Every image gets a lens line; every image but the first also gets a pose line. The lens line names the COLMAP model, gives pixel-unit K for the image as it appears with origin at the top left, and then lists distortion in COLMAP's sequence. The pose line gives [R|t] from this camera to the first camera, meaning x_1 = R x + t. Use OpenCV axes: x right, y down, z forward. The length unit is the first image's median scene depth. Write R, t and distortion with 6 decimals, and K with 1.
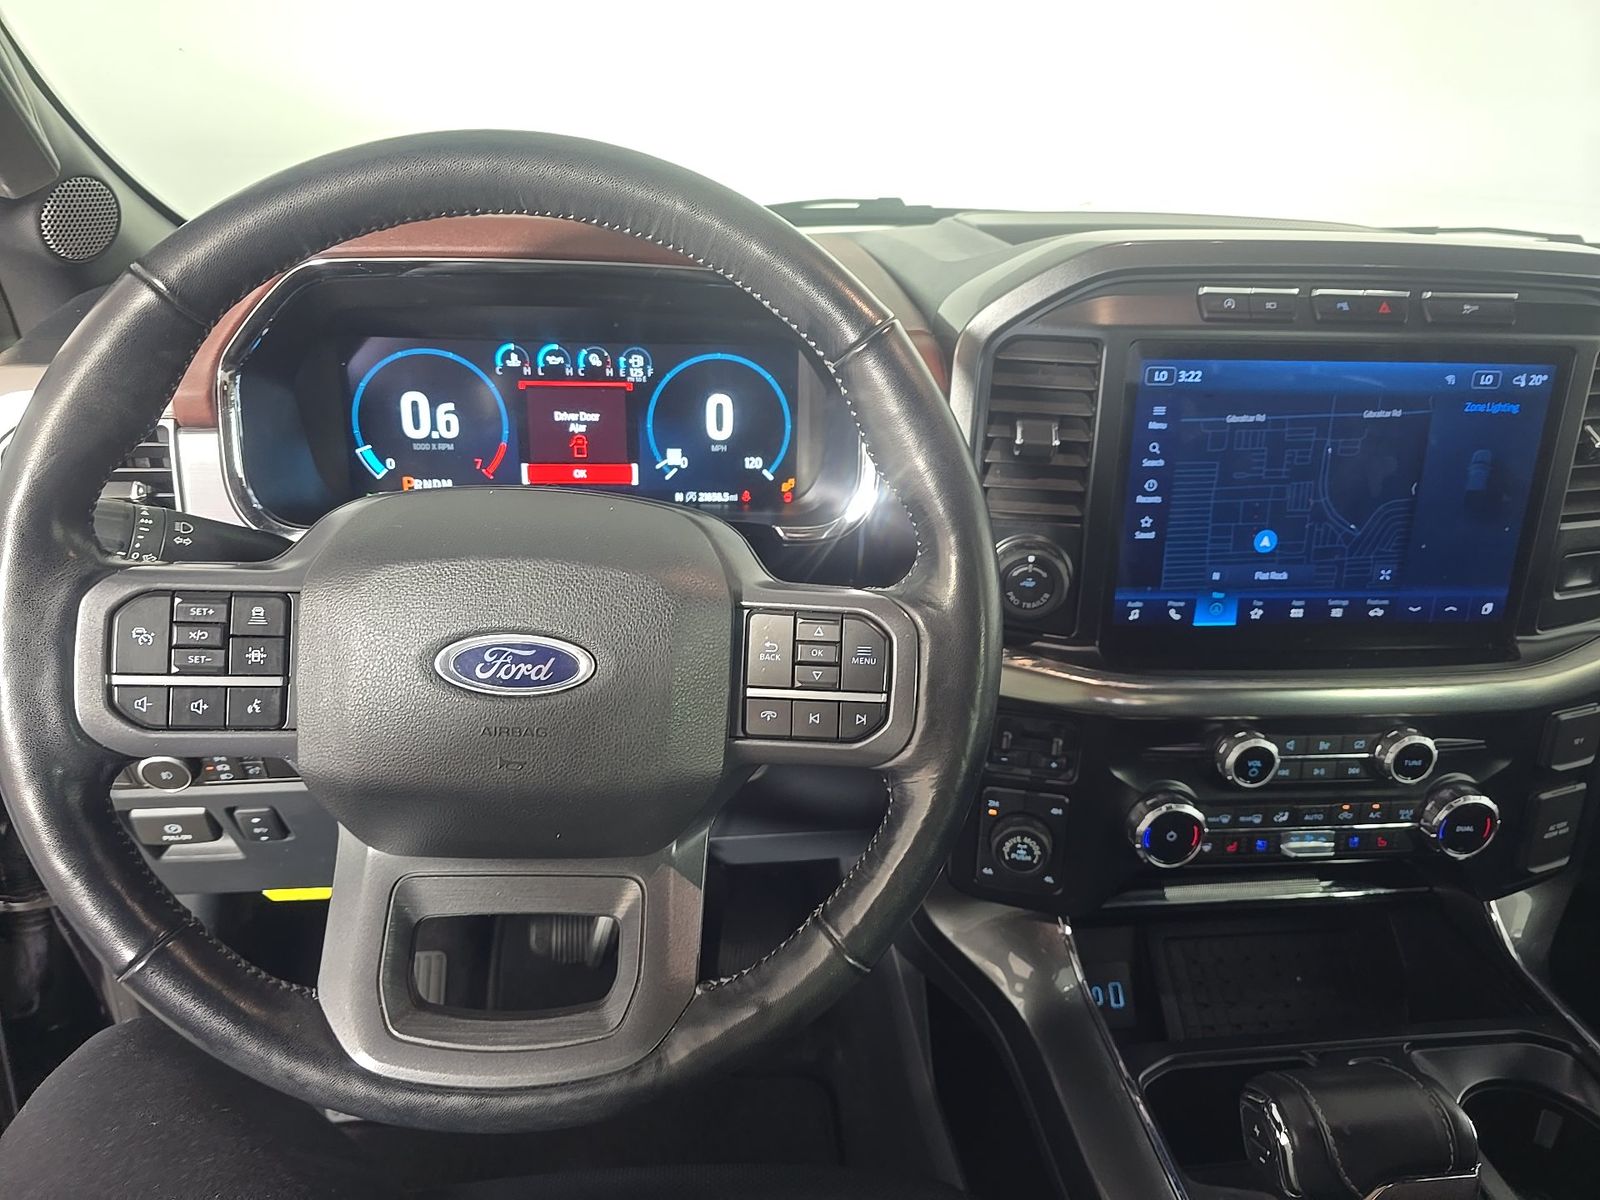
lens RADIAL K [[1046.3, 0, 827.1], [0, 1046.3, 615.1], [0, 0, 1]] dist [-0.006859, -0.014396]
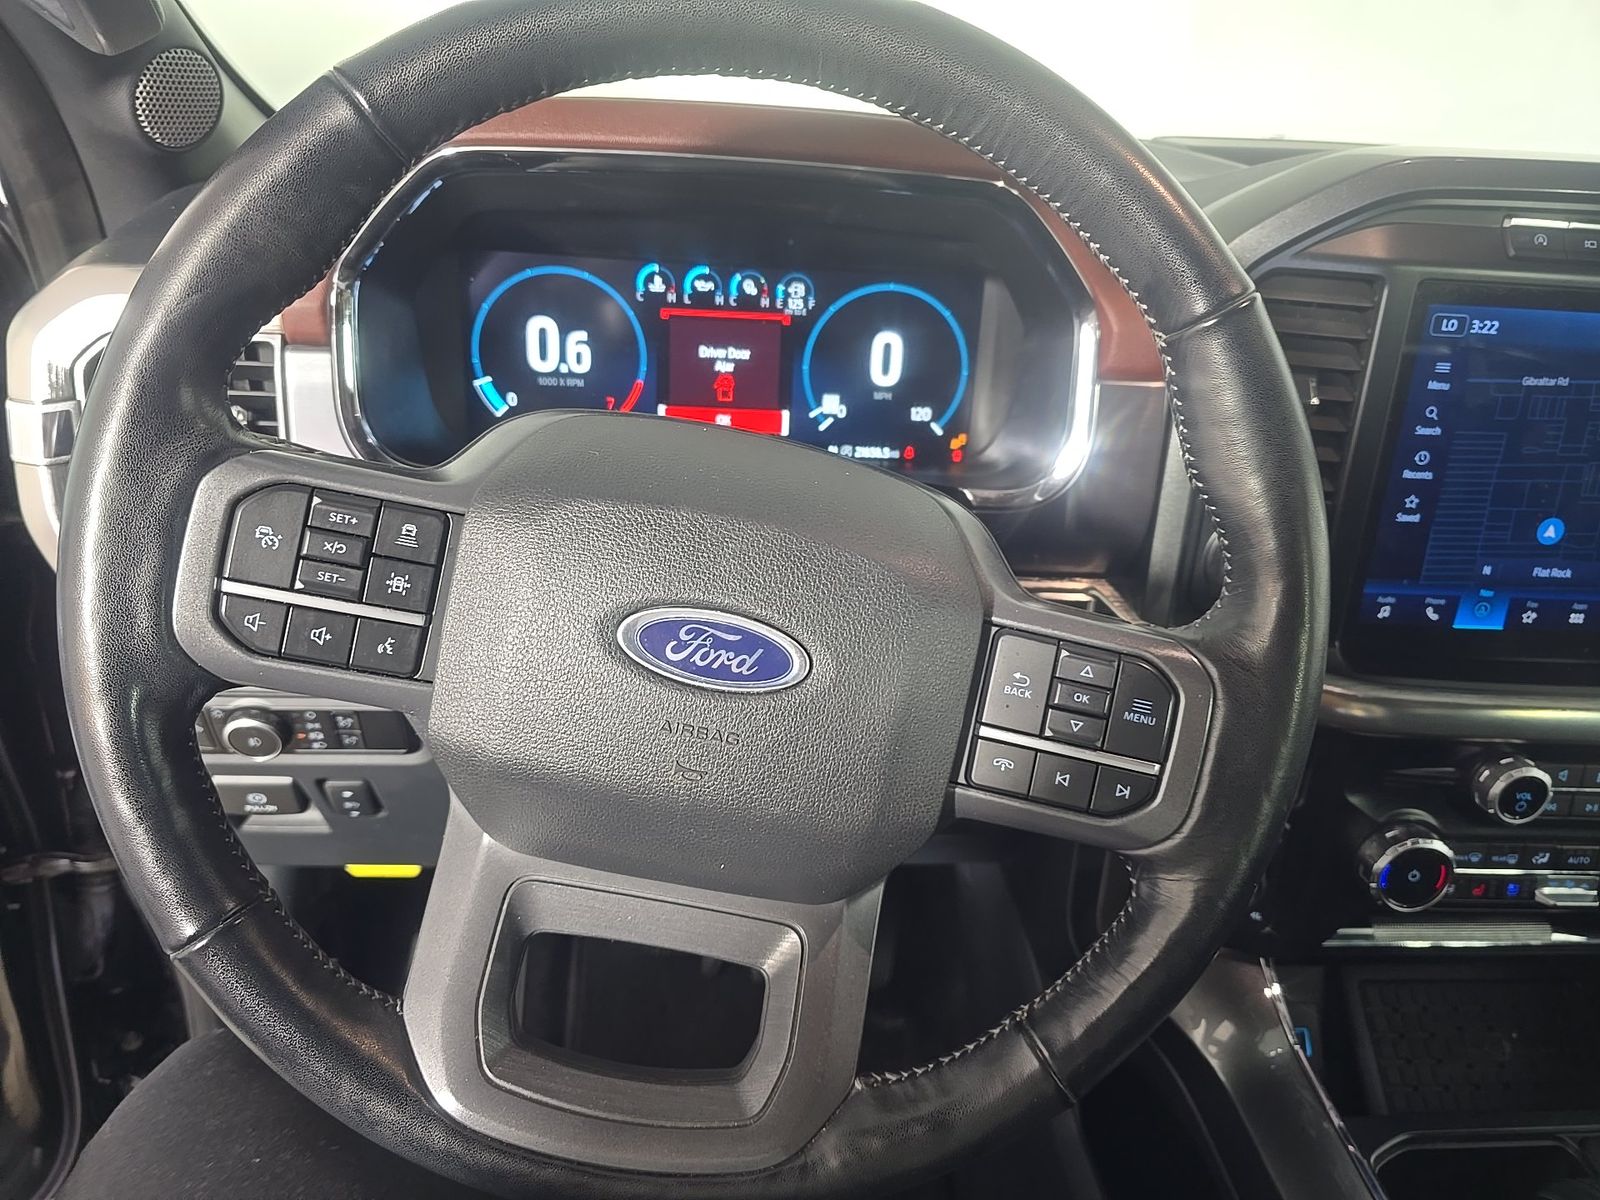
lens RADIAL K [[1046.3, 0, 811.5], [0, 1046.3, 616.0], [0, 0, 1]] dist [-0.006859, -0.014396]
pose [[0.997798, 0.046432, -0.047371, -0.118162], [-0.044868, 0.998429, 0.033556, -0.004183], [0.048855, -0.031356, 0.998314, 0.131847]]
